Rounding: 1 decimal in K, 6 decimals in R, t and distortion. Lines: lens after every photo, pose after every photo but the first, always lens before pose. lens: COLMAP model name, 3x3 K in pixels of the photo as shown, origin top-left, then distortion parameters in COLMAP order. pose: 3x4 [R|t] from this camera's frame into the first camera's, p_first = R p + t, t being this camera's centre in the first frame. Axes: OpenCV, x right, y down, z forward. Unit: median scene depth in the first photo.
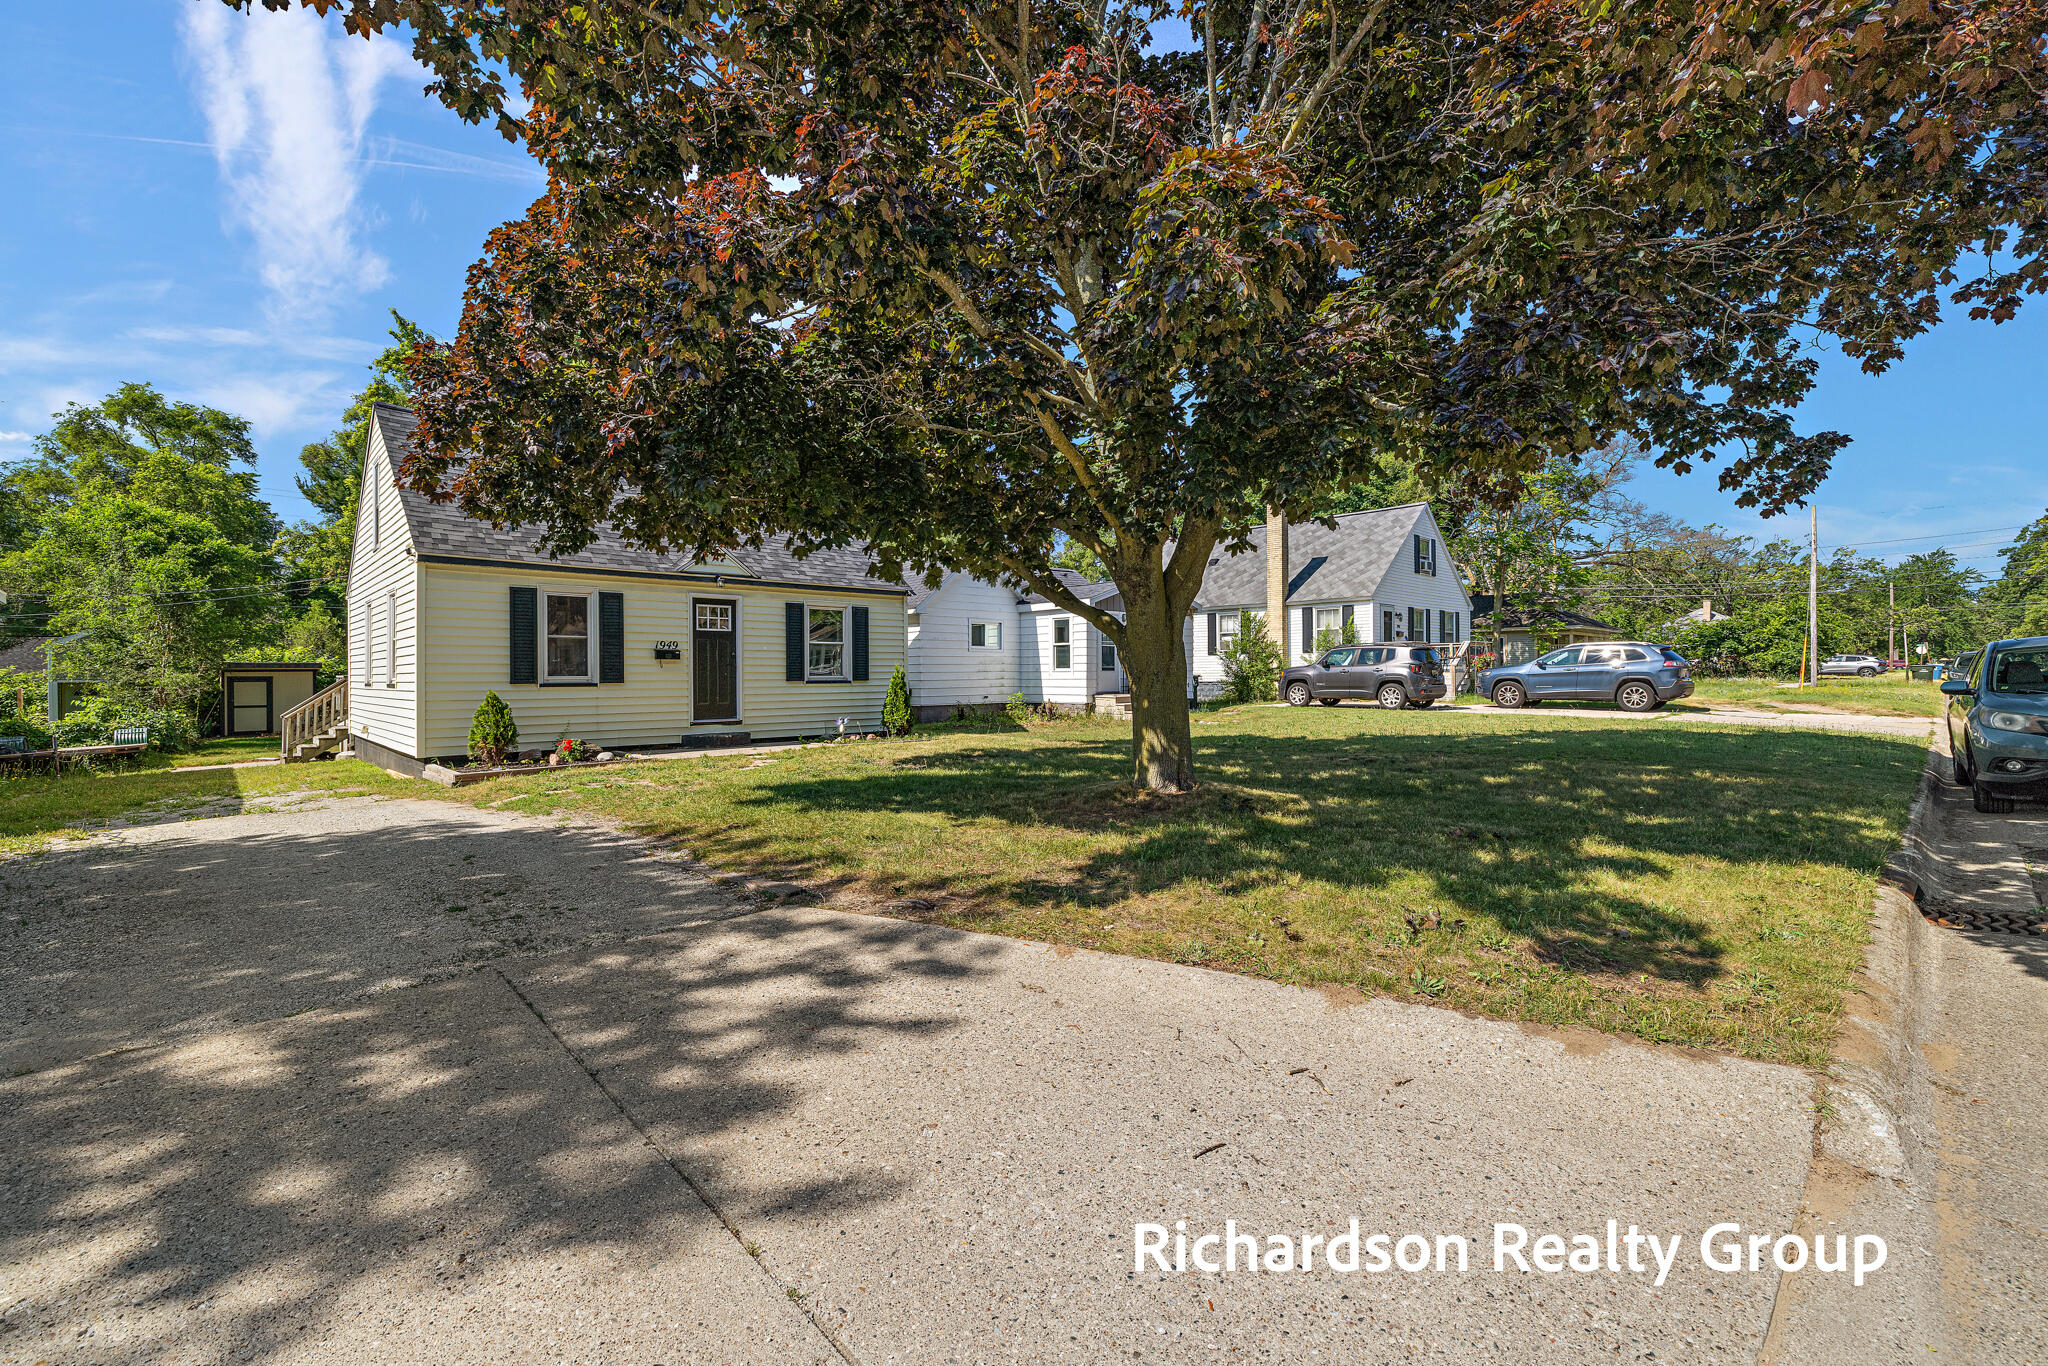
lens RADIAL K [[877.0, 0, 1019.4], [0, 877.0, 674.0], [0, 0, 1]] dist [-0.000430, 0.000226]
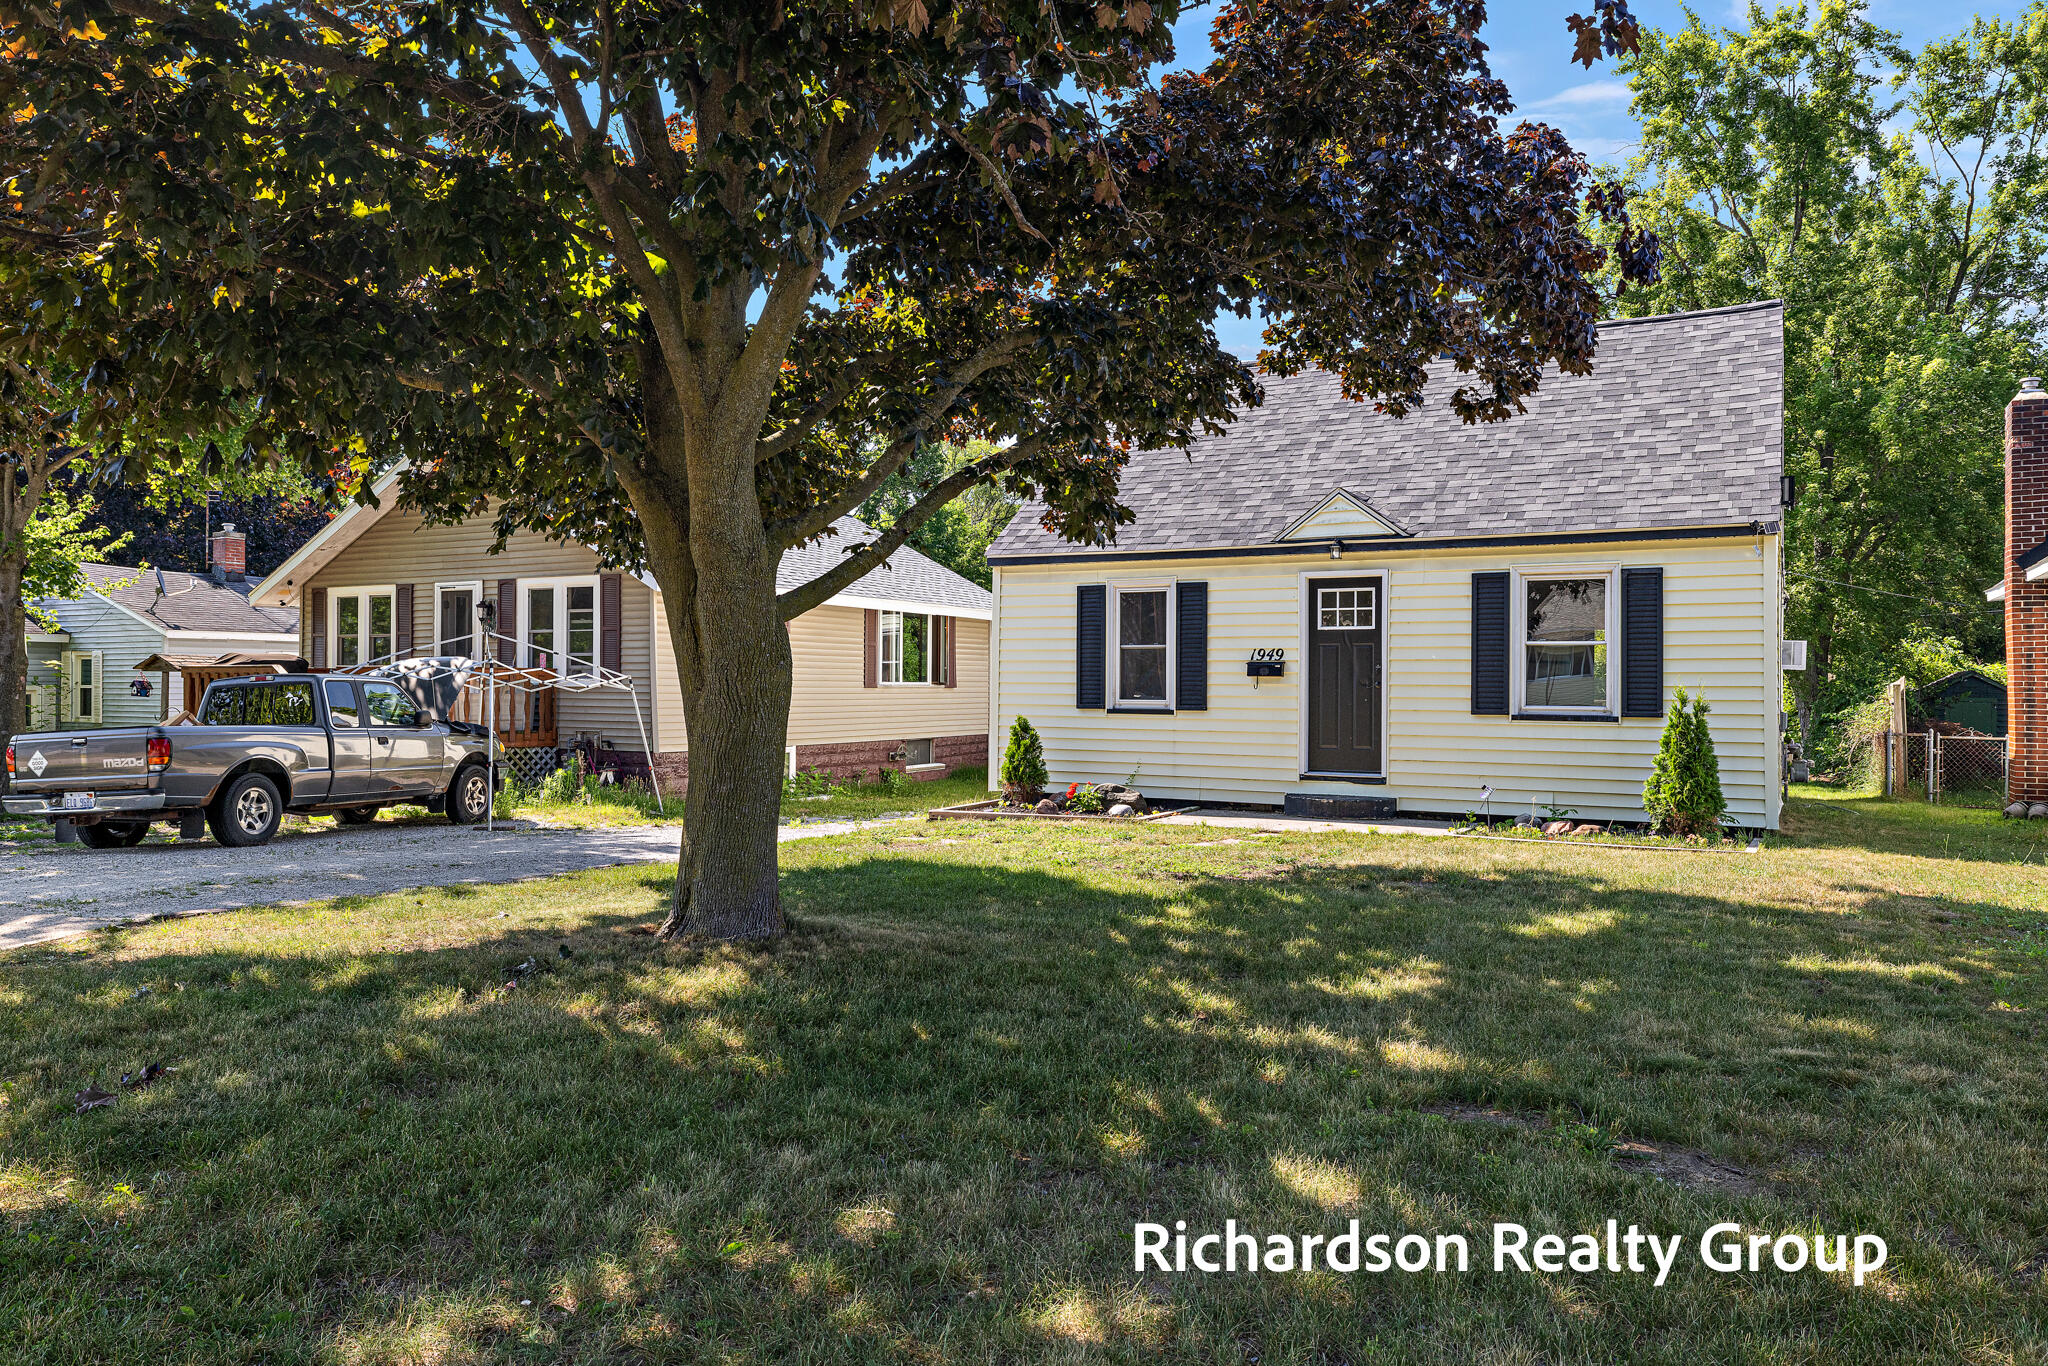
lens RADIAL K [[1409.1, 0, 1025.8], [0, 1409.1, 674.4], [0, 0, 1]] dist [-0.004776, 0.004151]
pose [[0.316365, -0.000796, -0.948637, 0.508874], [-0.007507, 0.999966, -0.003343, -0.012183], [0.948608, 0.008179, 0.316348, 0.459012]]
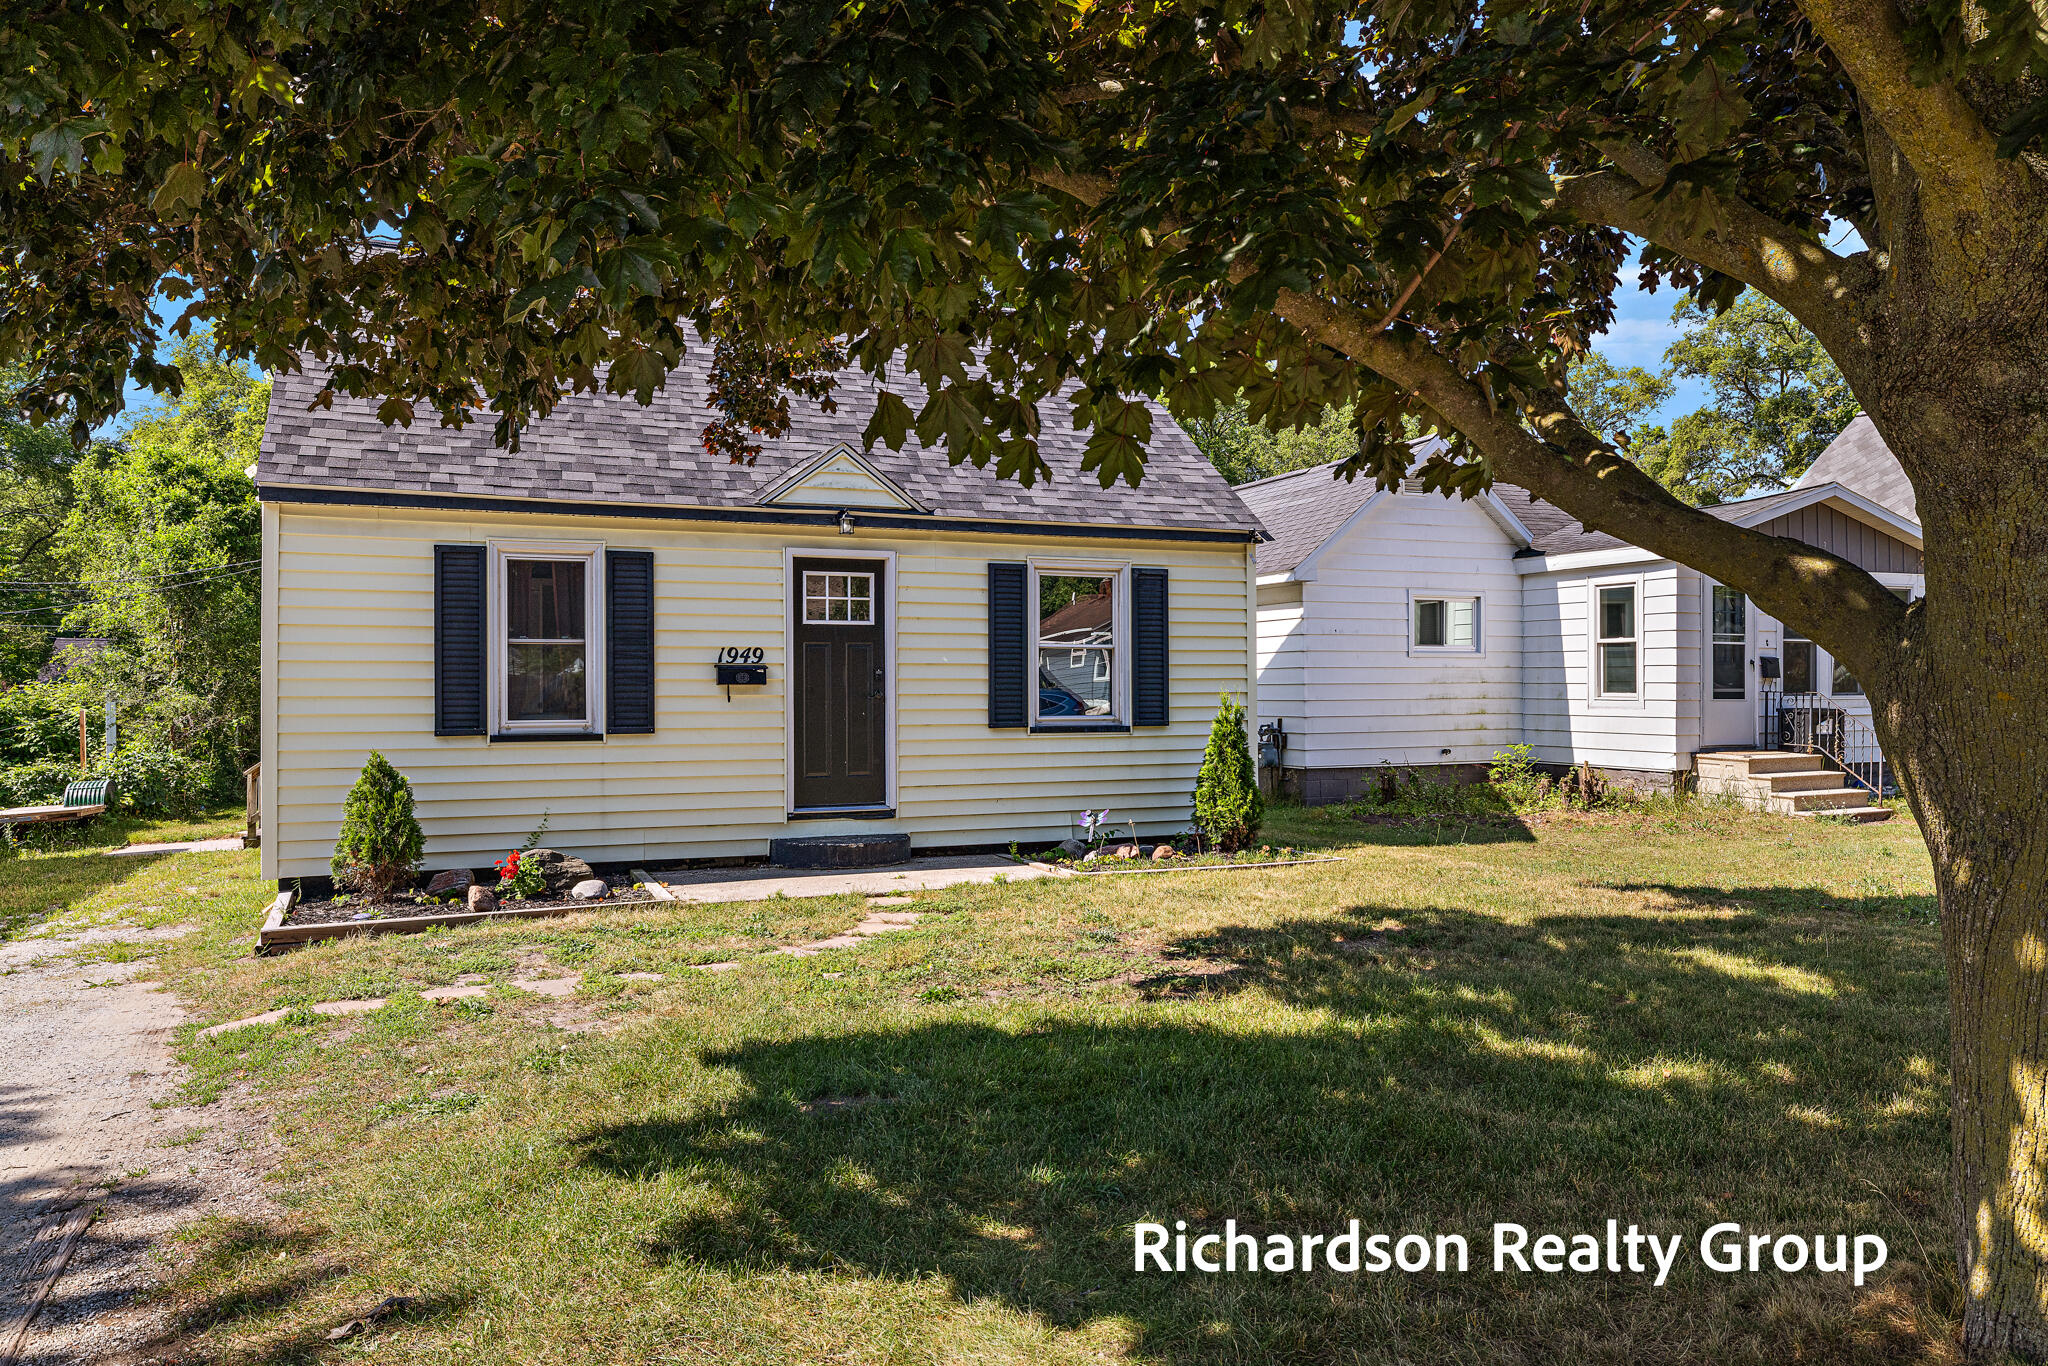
lens RADIAL K [[1409.1, 0, 1007.8], [0, 1409.1, 671.1], [0, 0, 1]] dist [-0.004776, 0.004151]
pose [[0.935818, -0.000321, -0.352483, 0.014537], [-0.002414, 0.999970, -0.007320, -0.017442], [0.352475, 0.007701, 0.935790, 0.293413]]
